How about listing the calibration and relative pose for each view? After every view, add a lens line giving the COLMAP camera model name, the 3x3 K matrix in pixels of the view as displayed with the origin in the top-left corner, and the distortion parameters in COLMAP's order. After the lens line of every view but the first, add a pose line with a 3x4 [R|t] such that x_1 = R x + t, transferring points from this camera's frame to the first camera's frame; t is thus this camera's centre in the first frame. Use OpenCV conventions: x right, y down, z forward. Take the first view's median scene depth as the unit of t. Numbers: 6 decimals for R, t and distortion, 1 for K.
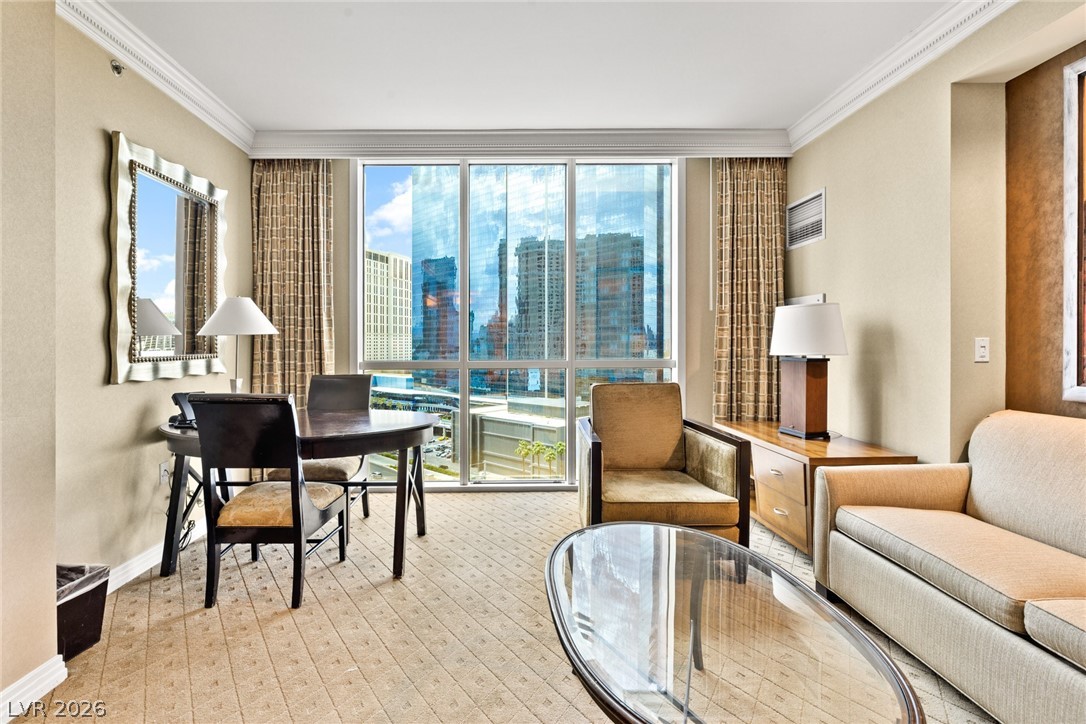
lens RADIAL K [[521.9, 0, 531.4], [0, 521.9, 353.2], [0, 0, 1]] dist [-0.000238, 0.000195]
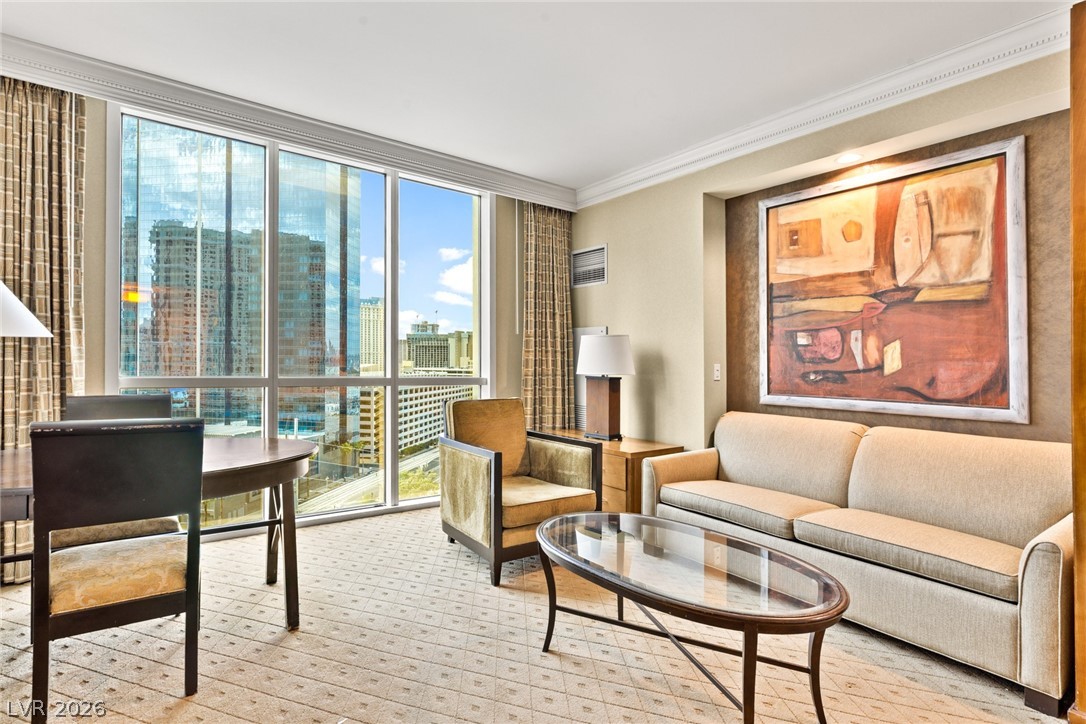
lens RADIAL K [[549.0, 0, 548.4], [0, 549.0, 360.1], [0, 0, 1]] dist [0.004726, -0.001630]
pose [[0.799699, 0.025103, 0.599876, -0.321961], [-0.013485, 0.999625, -0.023854, 0.001955], [-0.600249, 0.010986, 0.799738, 0.012301]]
